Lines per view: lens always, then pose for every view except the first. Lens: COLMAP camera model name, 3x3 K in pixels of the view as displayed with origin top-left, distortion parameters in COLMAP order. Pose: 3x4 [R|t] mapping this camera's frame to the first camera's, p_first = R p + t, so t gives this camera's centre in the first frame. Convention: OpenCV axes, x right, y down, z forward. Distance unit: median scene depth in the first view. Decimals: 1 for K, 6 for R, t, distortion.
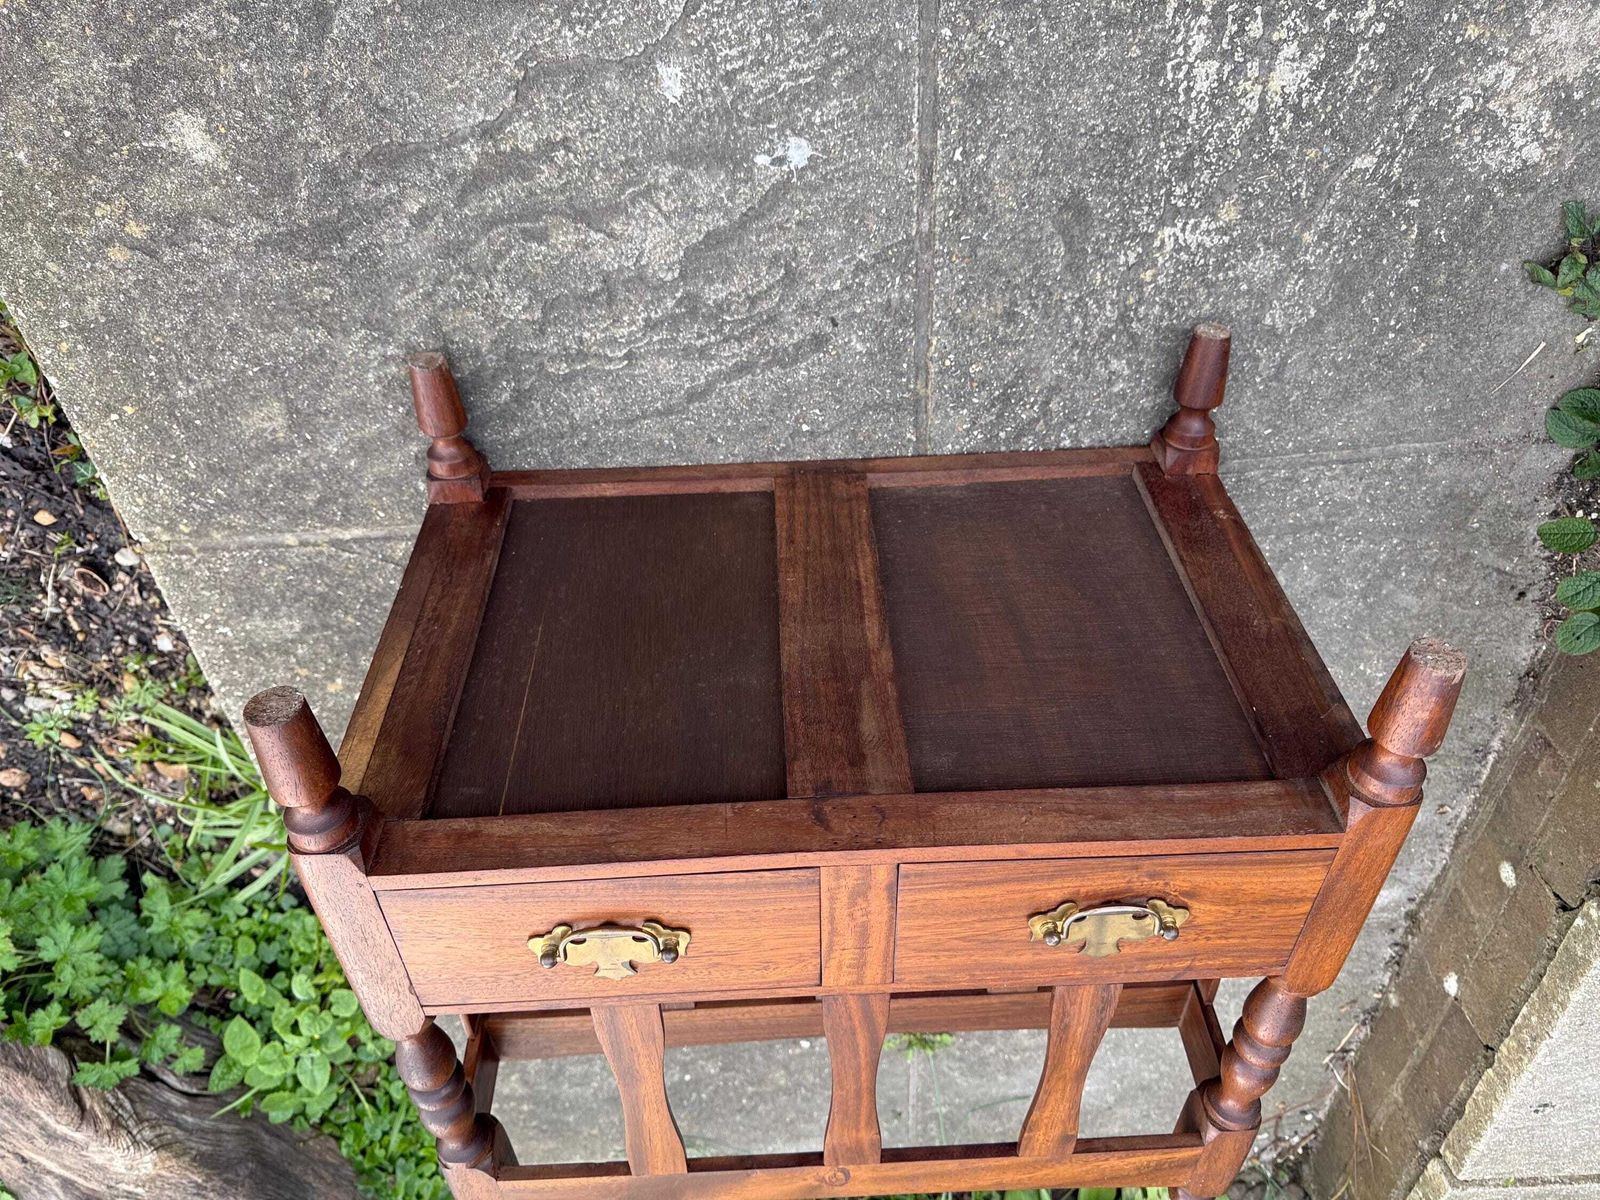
lens RADIAL K [[1147.0, 0, 794.2], [0, 1147.0, 606.1], [0, 0, 1]] dist [-0.005898, -0.000858]
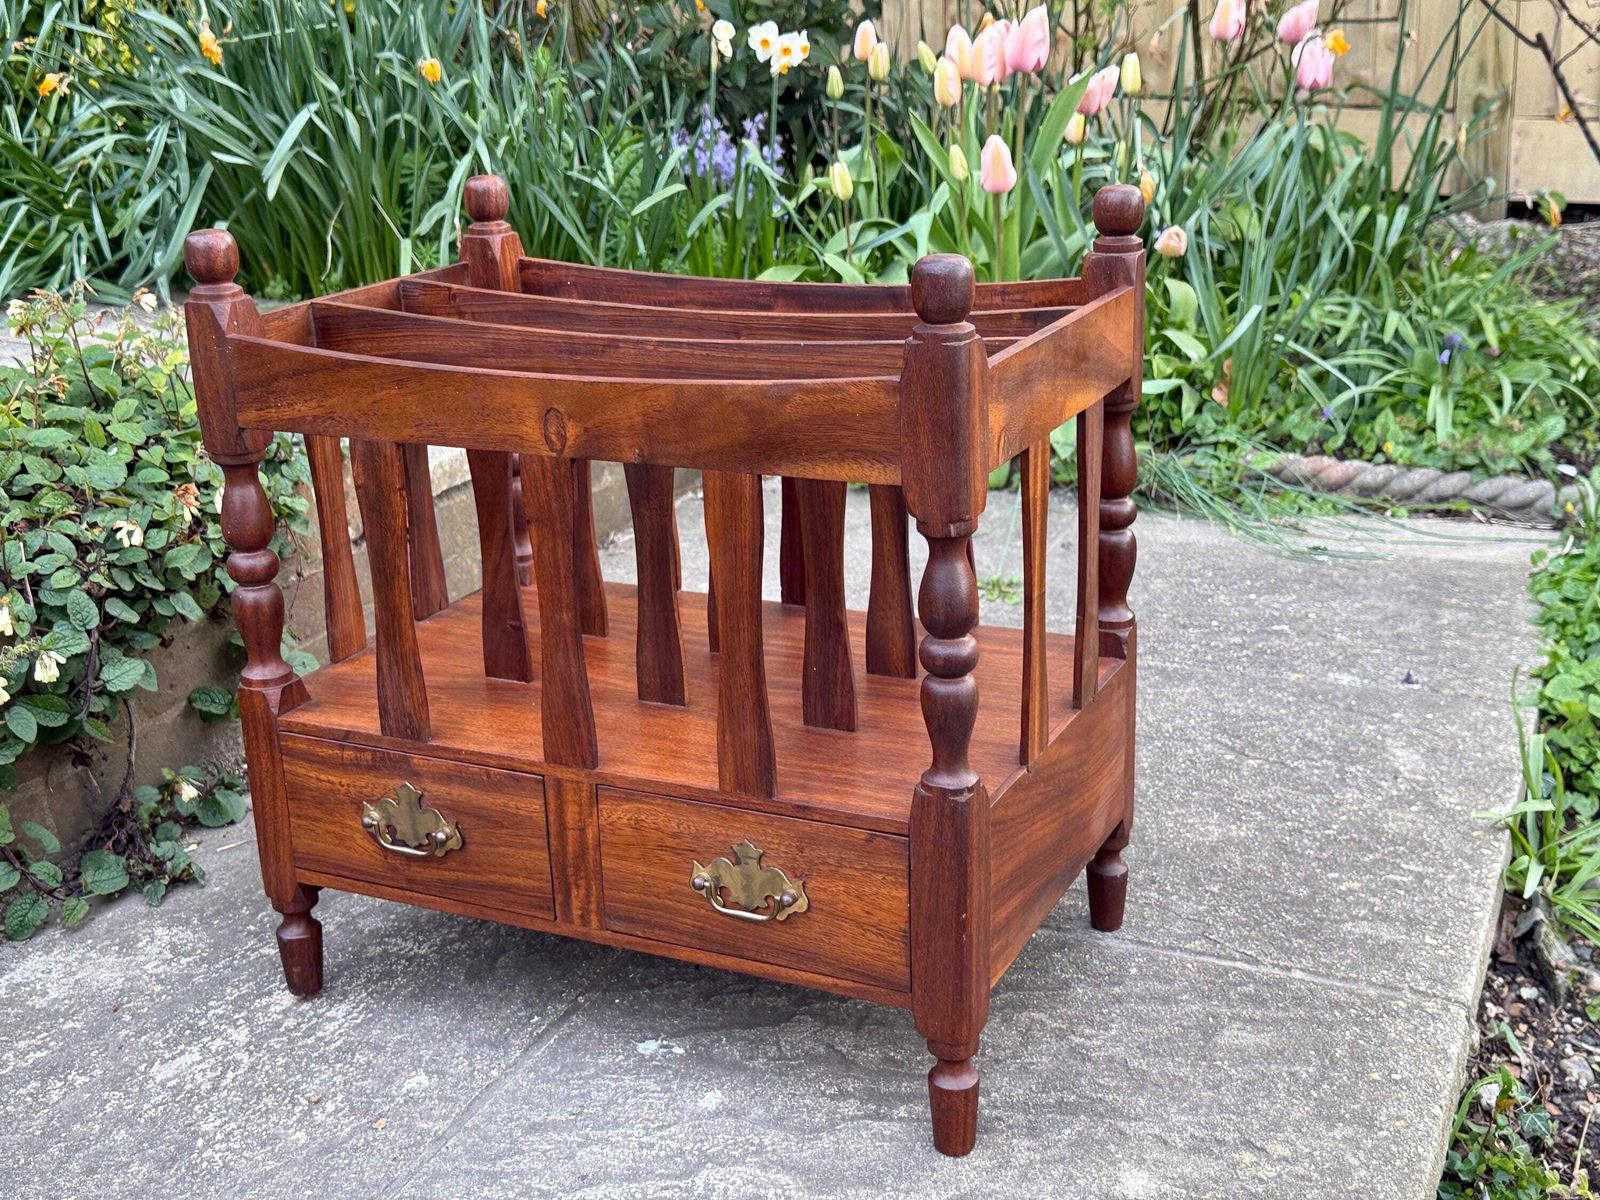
lens RADIAL K [[1931.5, 0, 792.9], [0, 1931.5, 619.3], [0, 0, 1]] dist [0.200612, -0.461771]
pose [[-0.889798, -0.152353, 0.430171, -0.846131], [0.345339, -0.841010, 0.416465, -0.747996], [0.298329, 0.519125, 0.800943, -0.707850]]
